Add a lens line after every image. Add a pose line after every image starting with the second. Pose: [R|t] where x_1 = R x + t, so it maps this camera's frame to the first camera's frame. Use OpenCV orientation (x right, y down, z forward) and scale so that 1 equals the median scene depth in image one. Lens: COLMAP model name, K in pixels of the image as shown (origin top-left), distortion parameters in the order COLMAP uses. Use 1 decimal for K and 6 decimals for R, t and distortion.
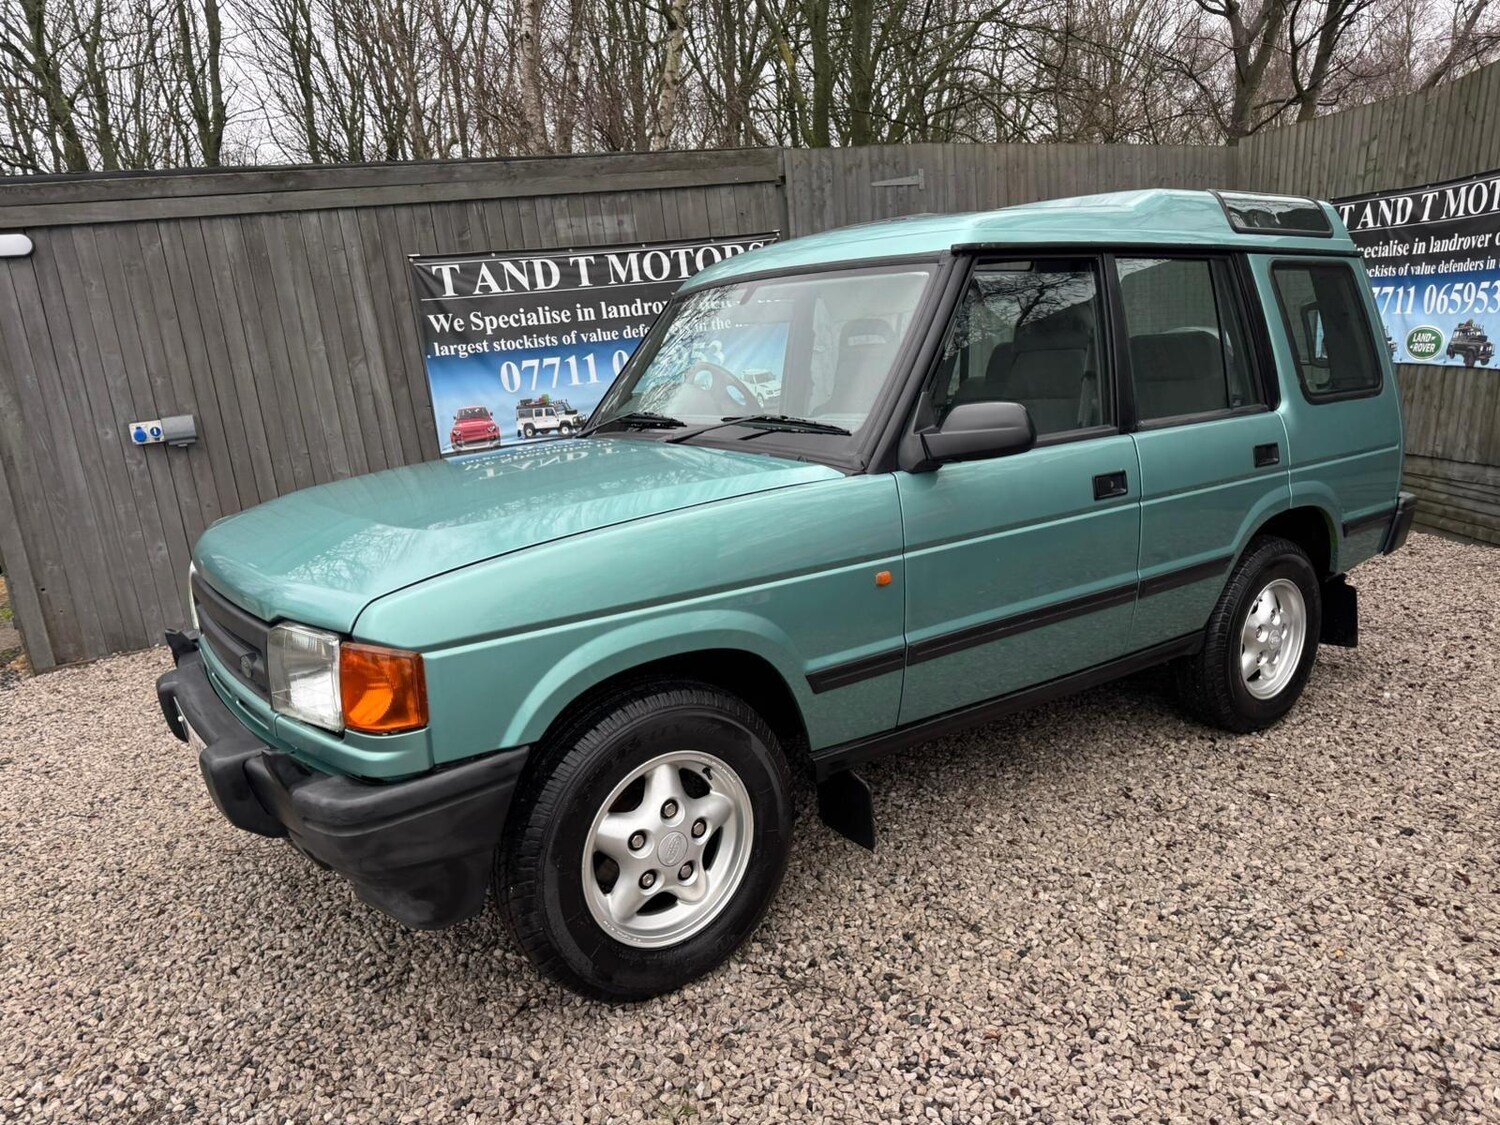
lens RADIAL K [[1044.8, 0, 751.3], [0, 1044.8, 567.8], [0, 0, 1]] dist [0.033626, -0.038514]
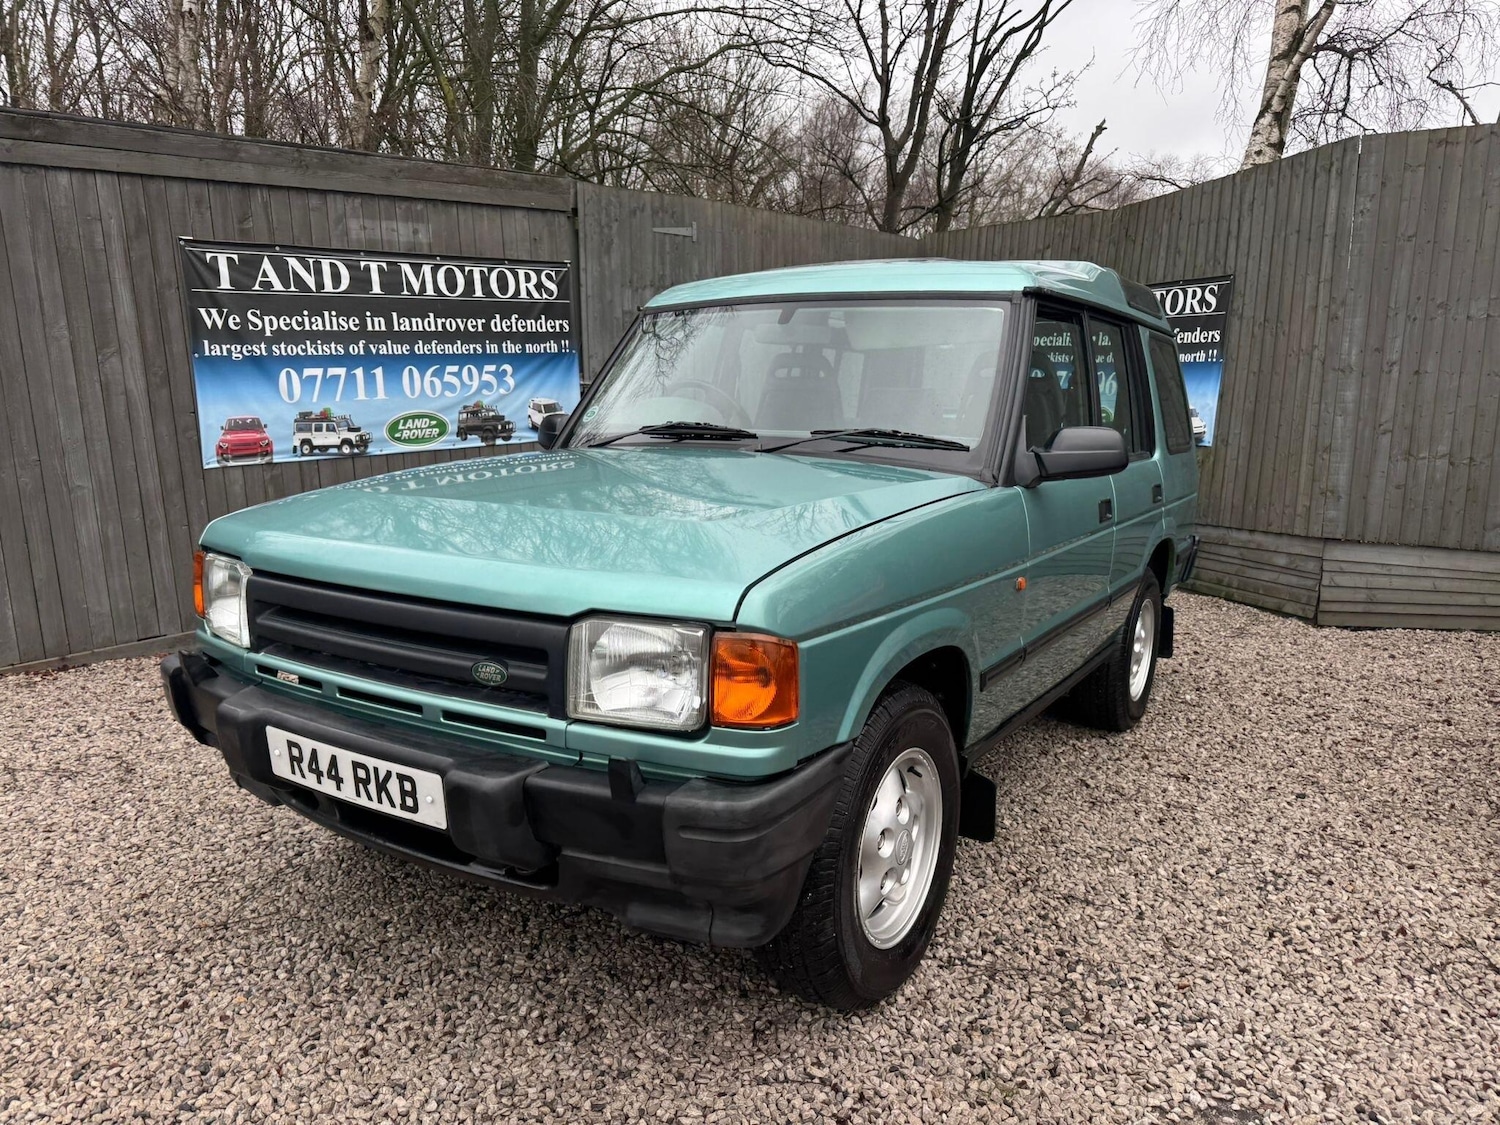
lens RADIAL K [[1056.6, 0, 741.9], [0, 1056.6, 564.5], [0, 0, 1]] dist [0.001611, -0.002018]
pose [[0.925087, 0.013861, 0.379503, -0.383057], [0.006720, 0.998580, -0.052852, 0.032888], [-0.379696, 0.051443, 0.923680, 0.070945]]
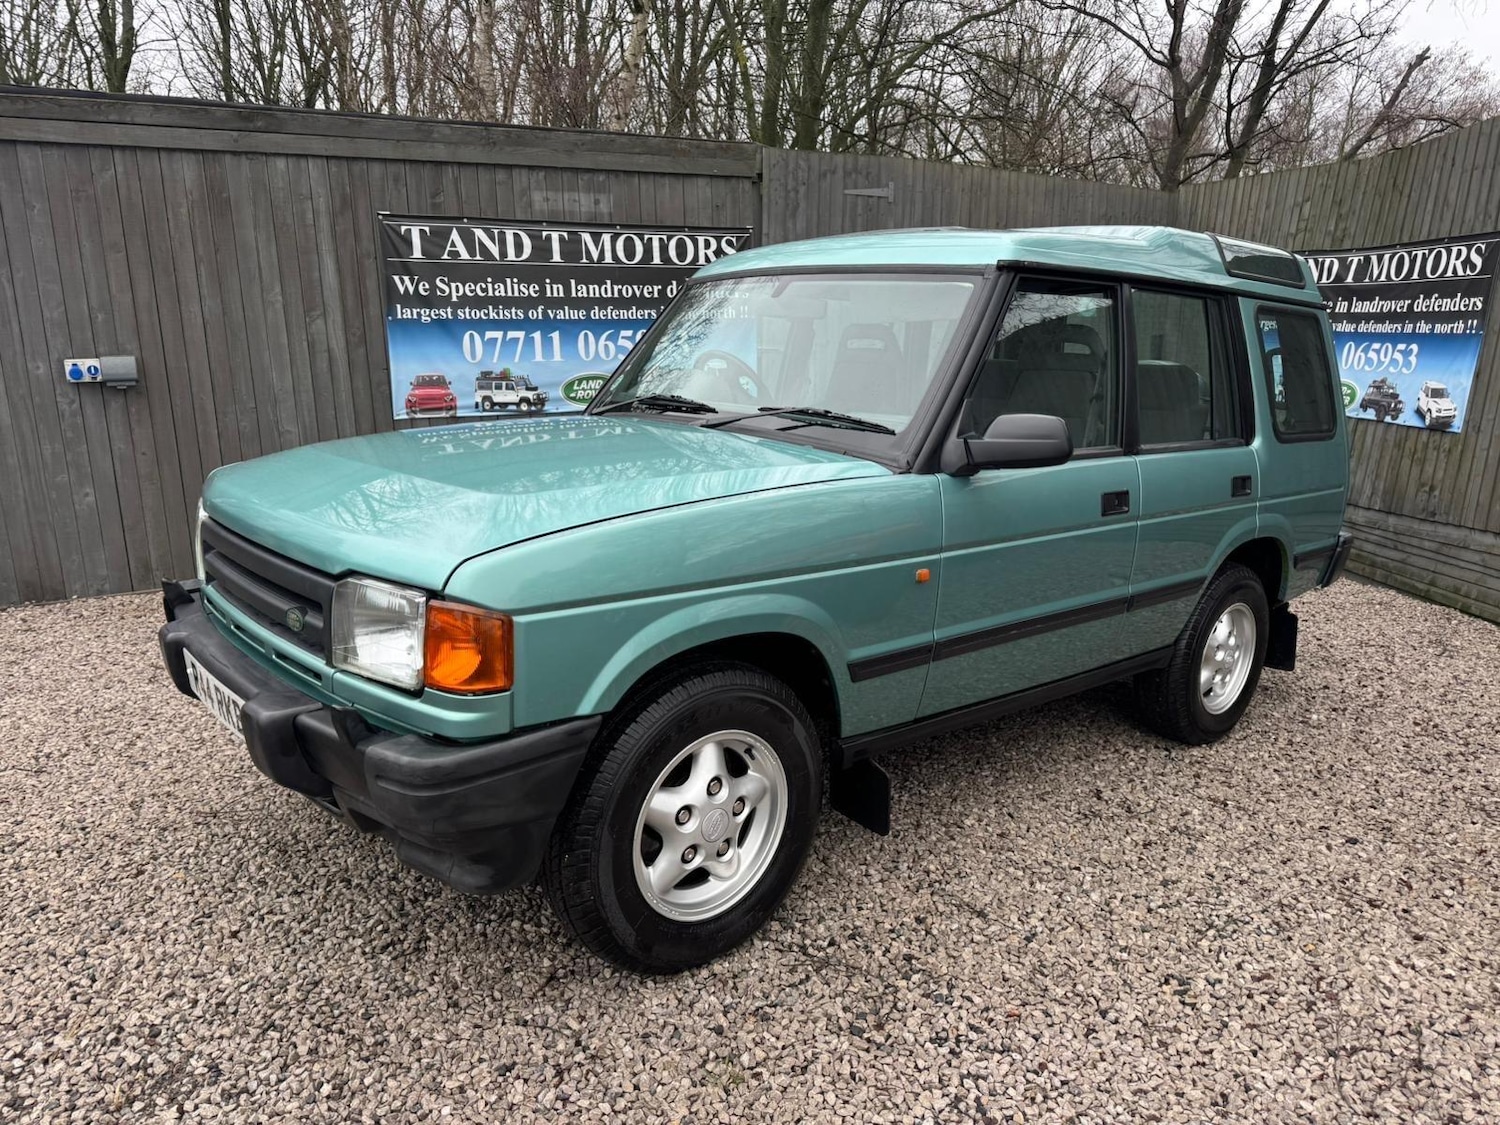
lens RADIAL K [[1047.0, 0, 767.7], [0, 1047.0, 568.1], [0, 0, 1]] dist [0.031601, -0.037664]
pose [[0.990864, 0.069607, 0.115513, -0.101063], [-0.069877, 0.997554, -0.001718, 0.010898], [-0.115350, -0.006370, 0.993305, -0.010112]]
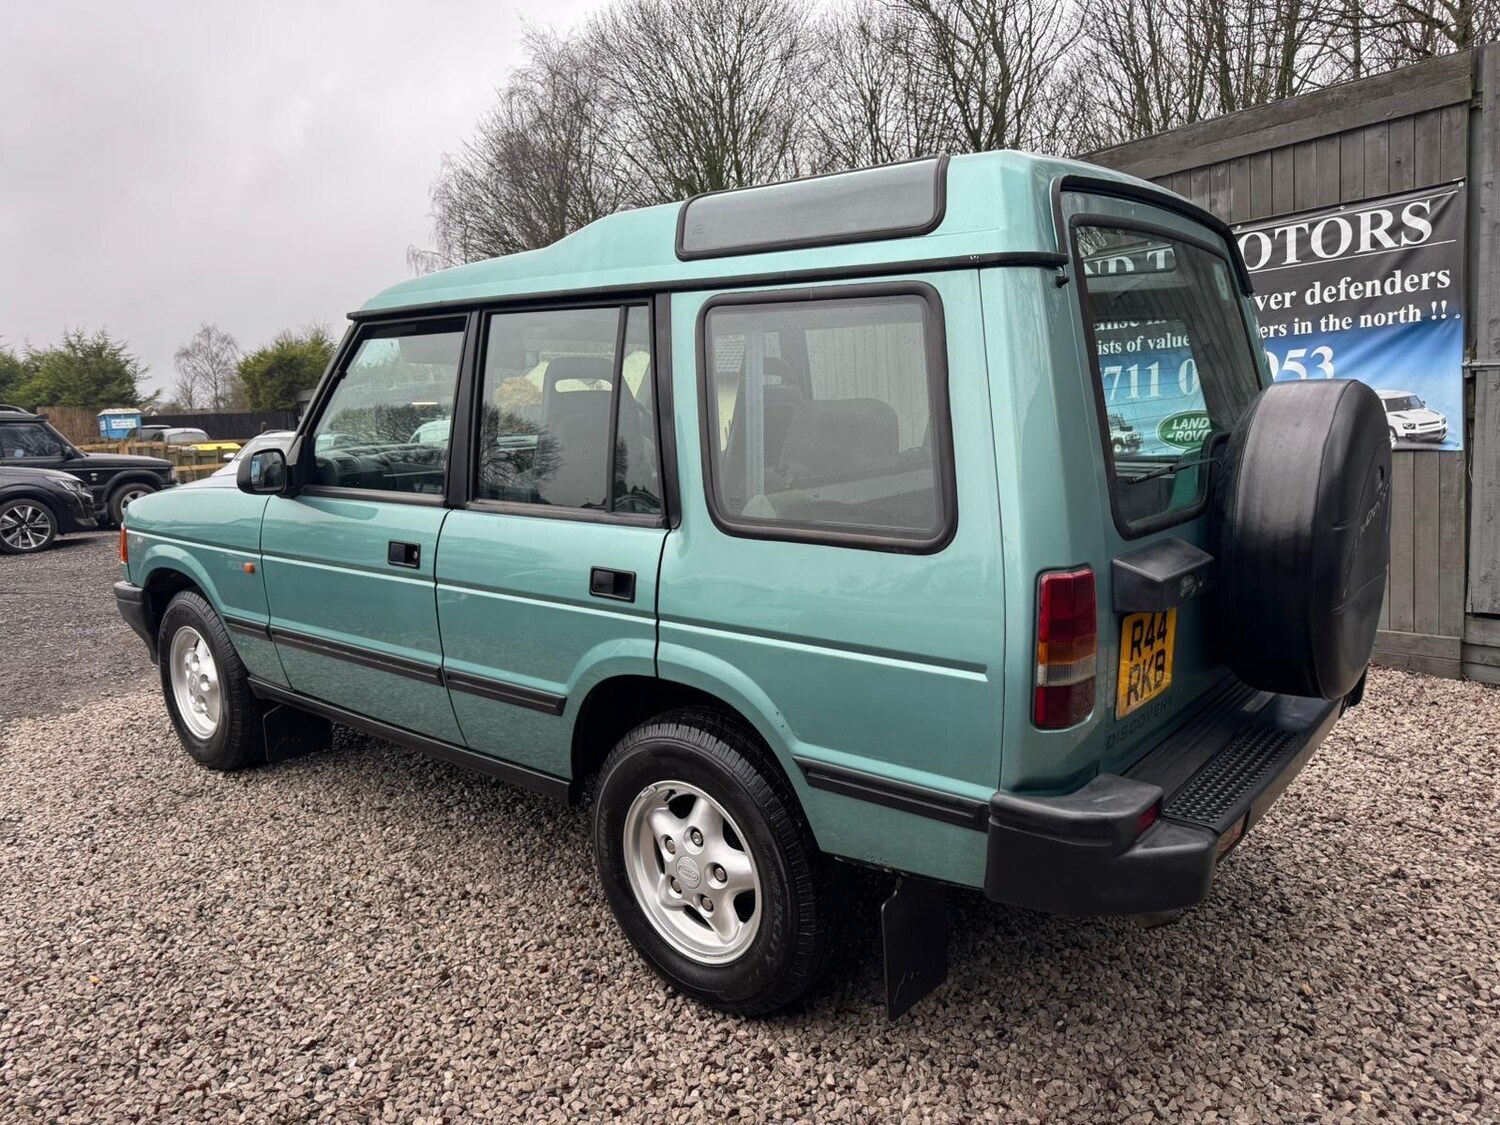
lens RADIAL K [[1052.0, 0, 750.2], [0, 1052.0, 569.3], [0, 0, 1]] dist [0.011904, -0.012510]
pose [[0.276465, 0.206091, -0.938666, 1.096782], [-0.195563, 0.968363, 0.155012, -0.203189], [0.940916, 0.140713, 0.308022, 0.828394]]
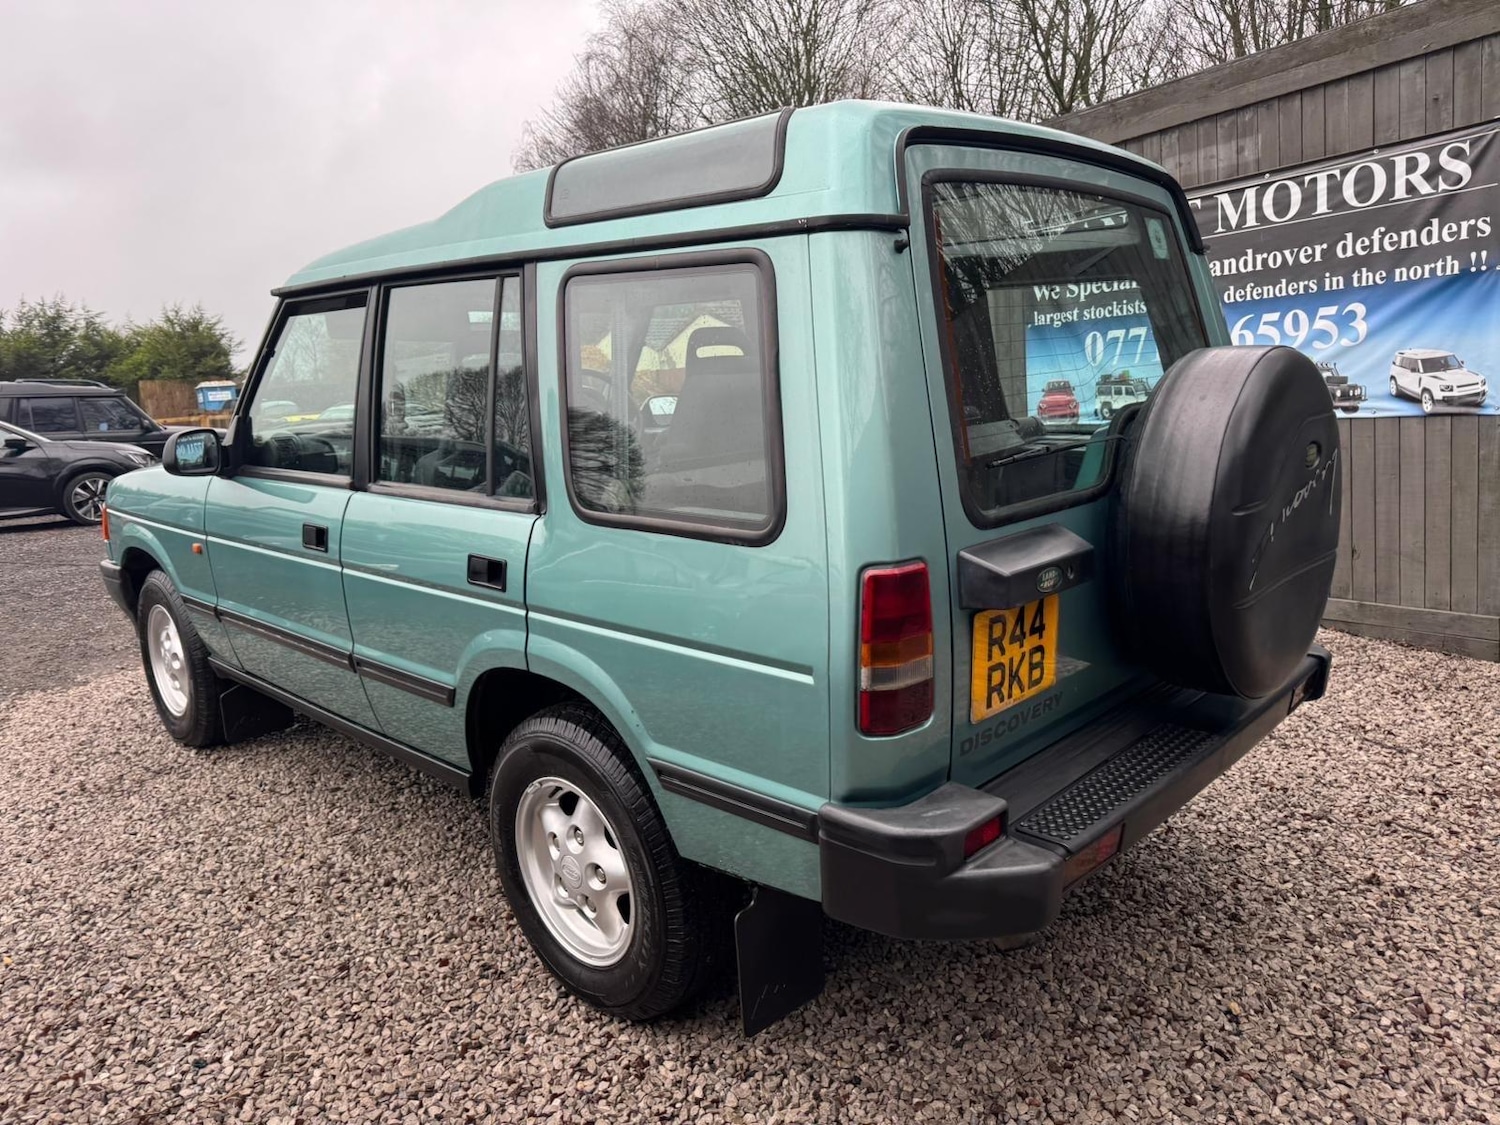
lens RADIAL K [[1056.4, 0, 763.9], [0, 1056.4, 562.6], [0, 0, 1]] dist [0.004844, -0.004999]
pose [[0.209292, 0.230840, -0.950216, 1.092244], [-0.181164, 0.964068, 0.194302, -0.233820], [0.960925, 0.131479, 0.243592, 0.957200]]
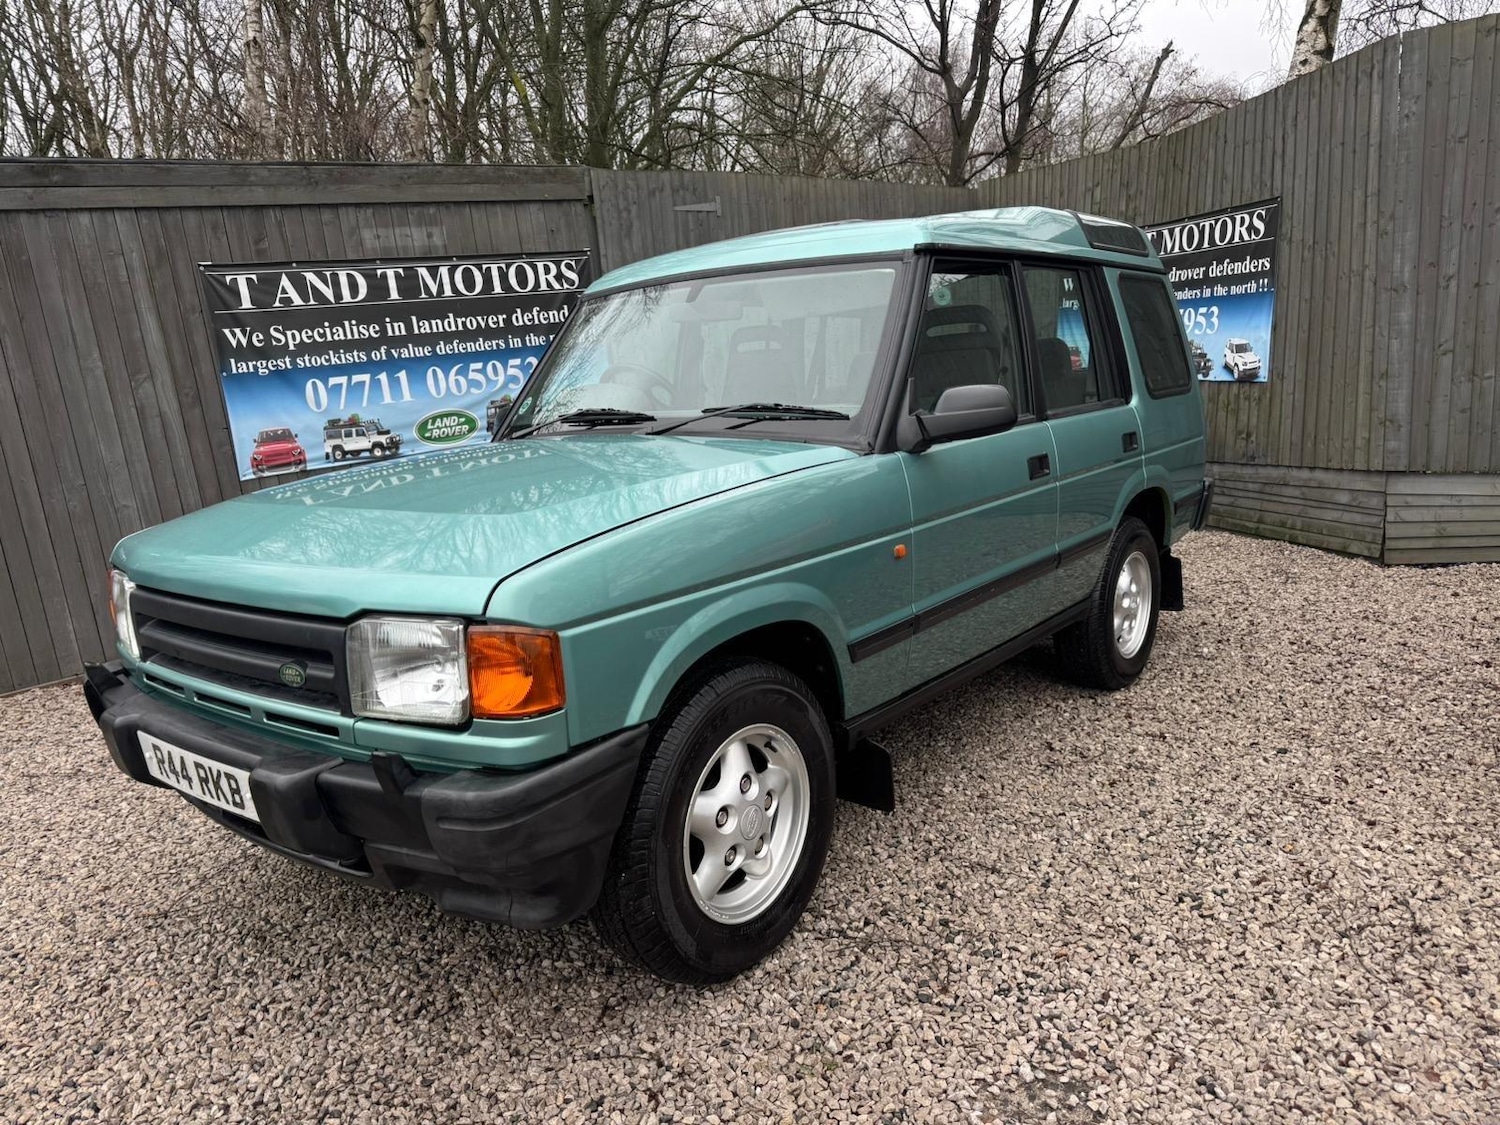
lens RADIAL K [[1053.8, 0, 756.9], [0, 1053.8, 565.7], [0, 0, 1]] dist [0.006575, -0.006316]
pose [[0.961069, -0.053885, 0.271004, -0.209657], [0.063381, 0.997640, -0.026407, 0.030908], [-0.268941, 0.042556, 0.962216, 0.008853]]
